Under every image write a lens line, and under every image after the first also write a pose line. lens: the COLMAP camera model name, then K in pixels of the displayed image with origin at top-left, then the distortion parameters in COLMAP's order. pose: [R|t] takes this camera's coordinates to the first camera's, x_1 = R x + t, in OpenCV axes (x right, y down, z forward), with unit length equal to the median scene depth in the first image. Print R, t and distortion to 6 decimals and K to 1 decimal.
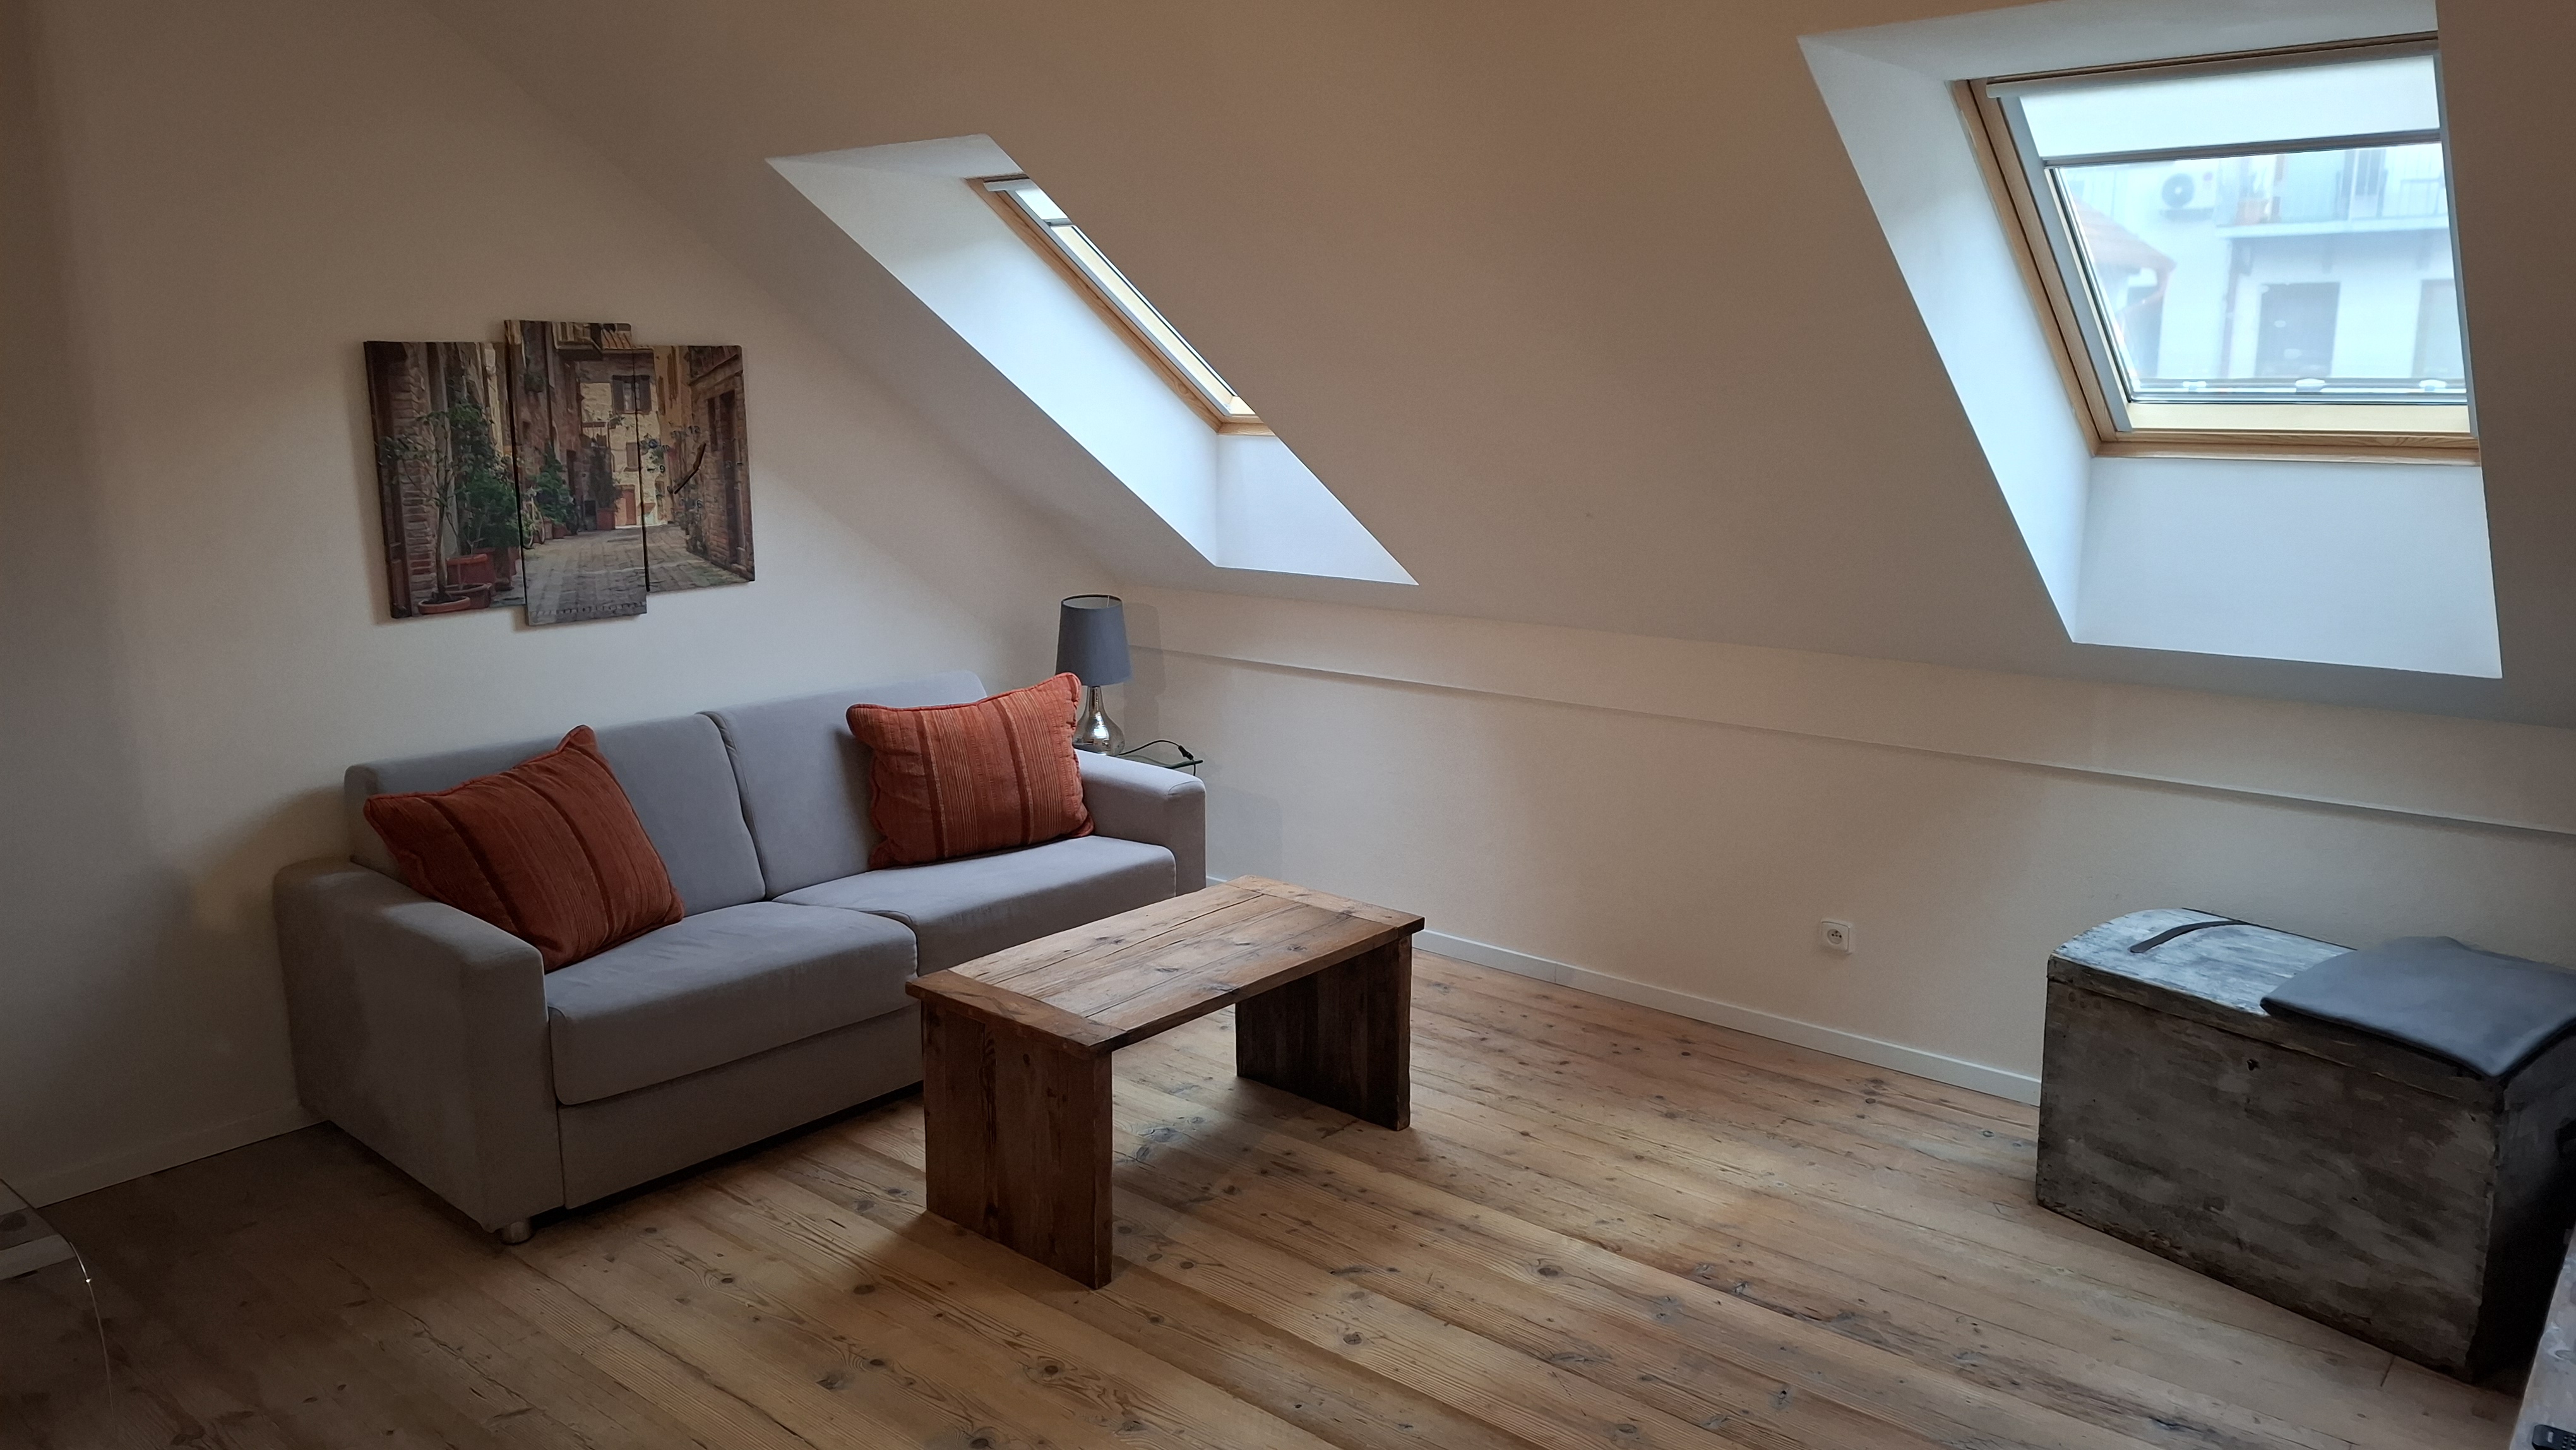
lens RADIAL K [[1762.4, 0, 1294.8], [0, 1762.4, 709.9], [0, 0, 1]] dist [0.008601, 0.000928]
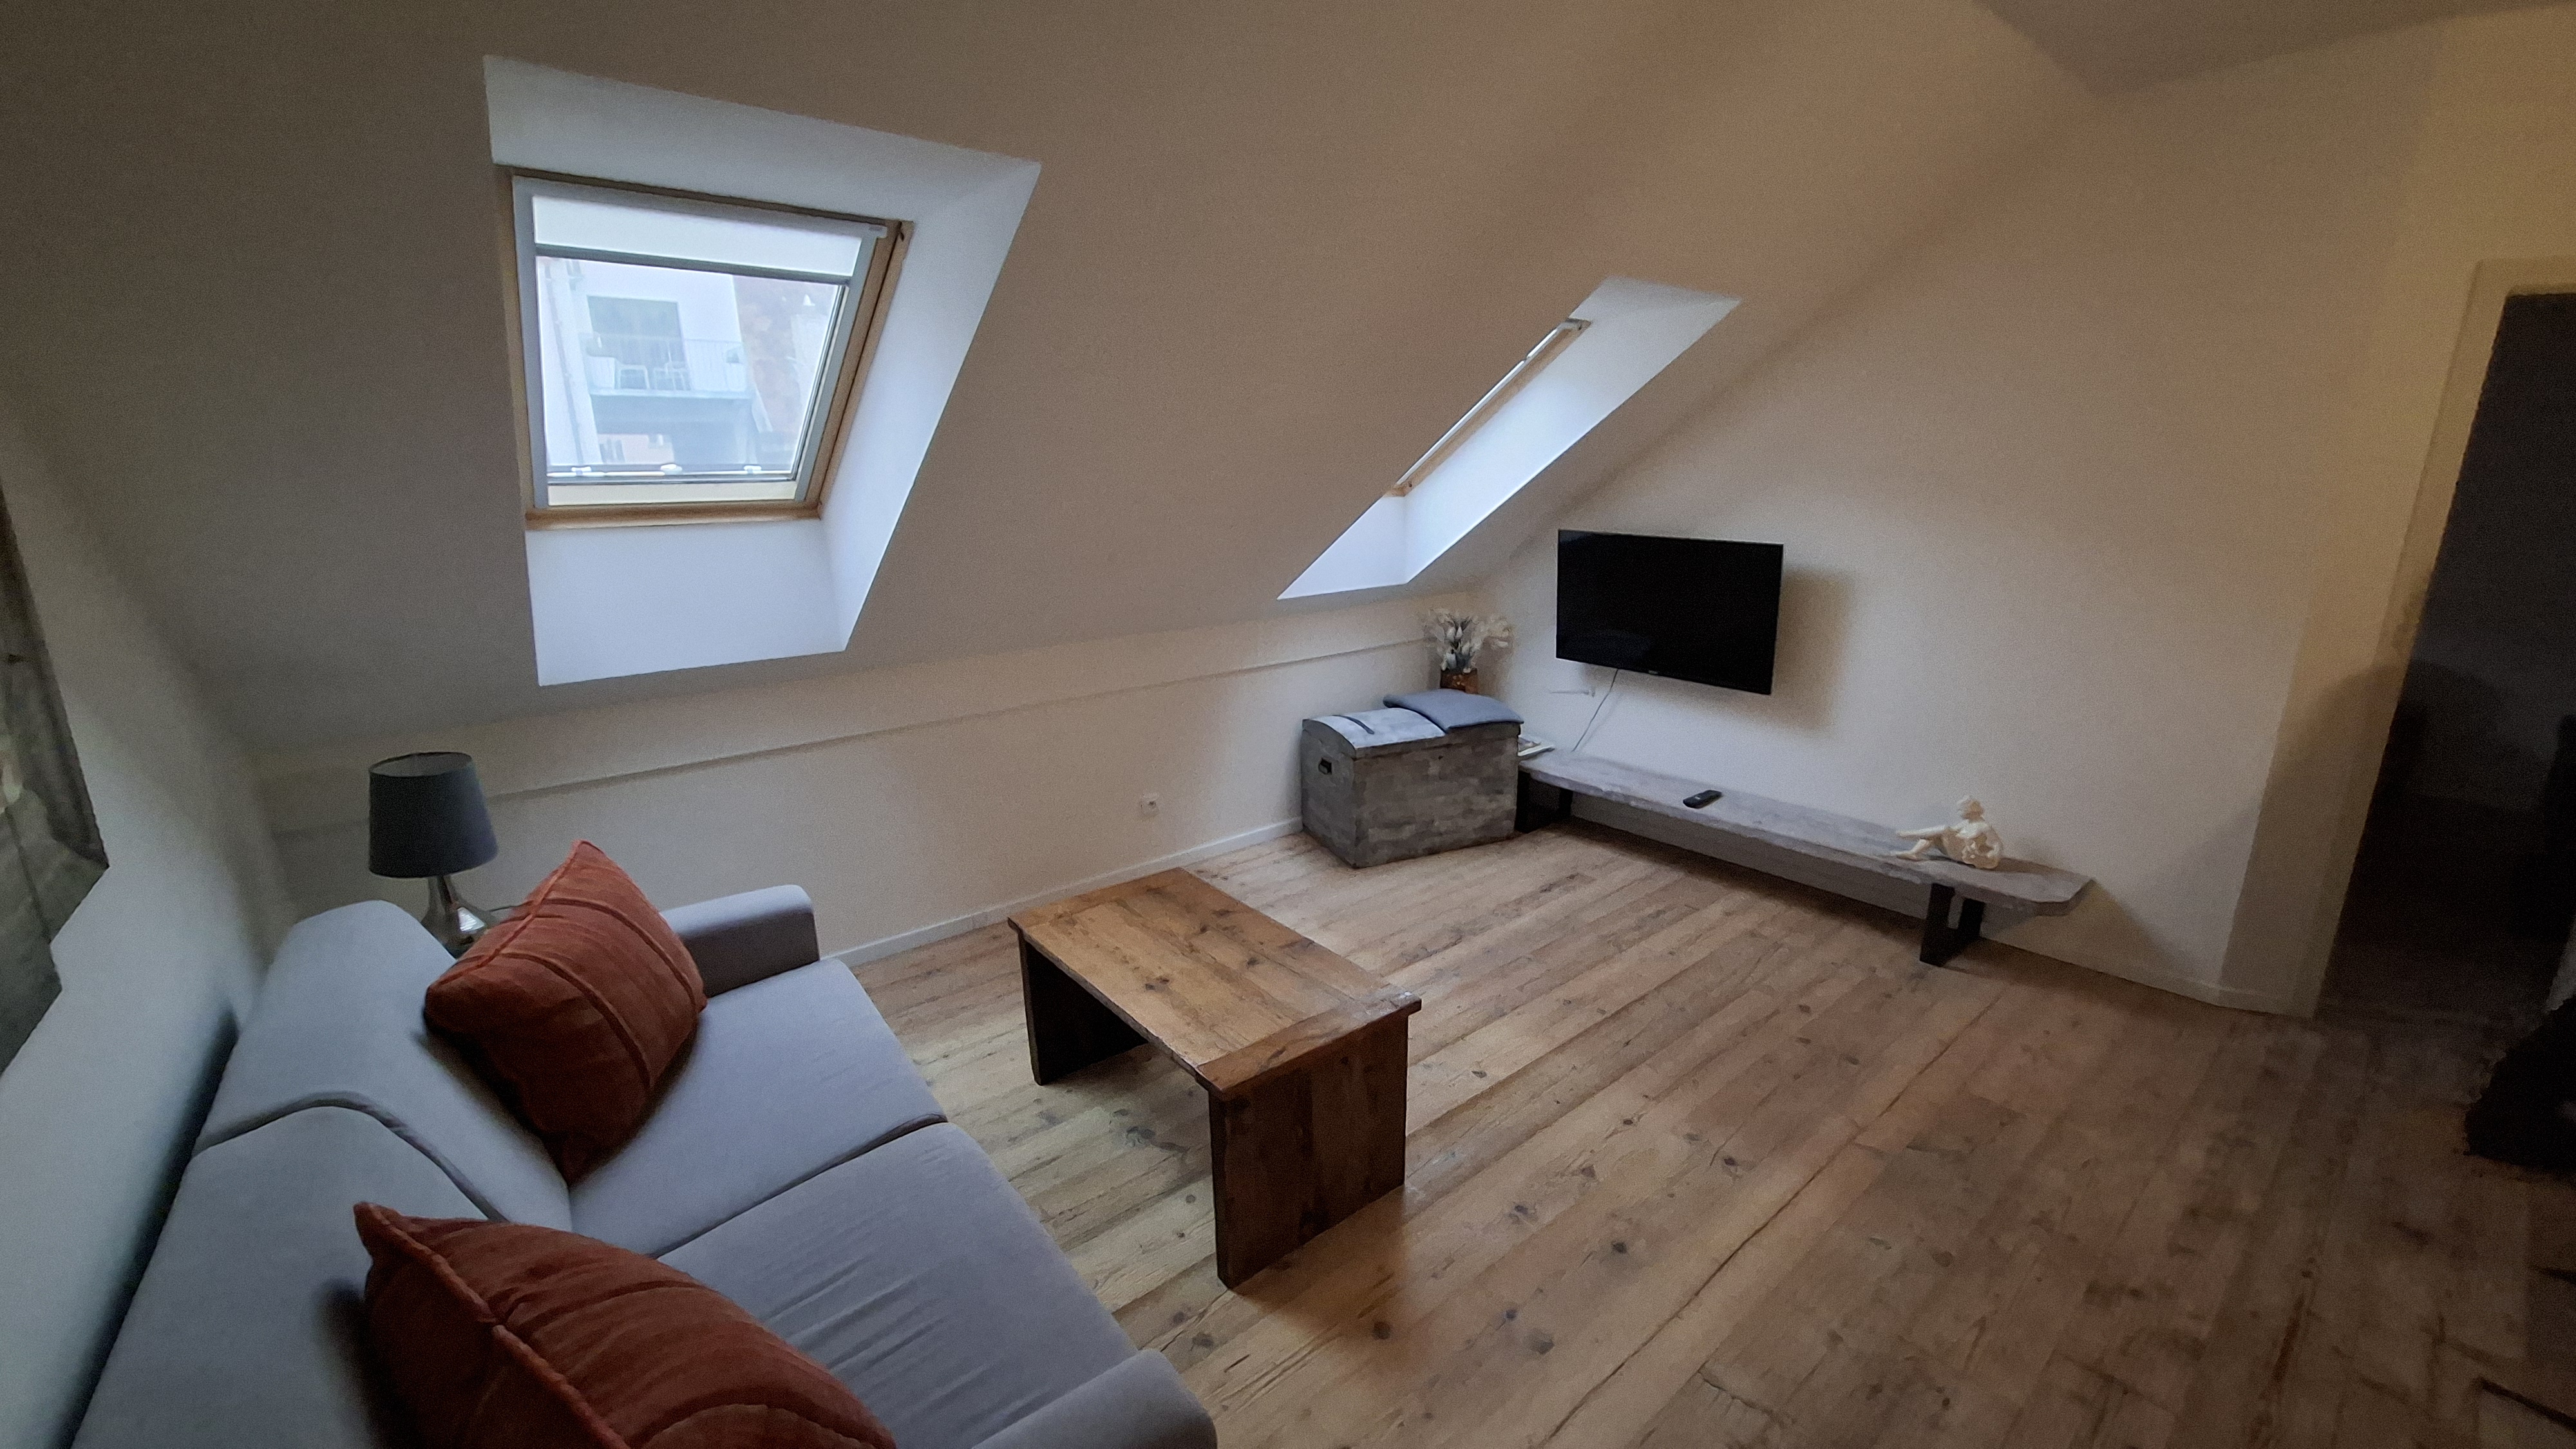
lens RADIAL K [[1018.4, 0, 1297.4], [0, 1018.4, 742.7], [0, 0, 1]] dist [-0.001344, 0.000022]
pose [[0.175653, -0.262265, 0.948875, -0.735906], [0.194532, 0.954102, 0.227699, -0.154812], [-0.965041, 0.144591, 0.218610, 0.863977]]
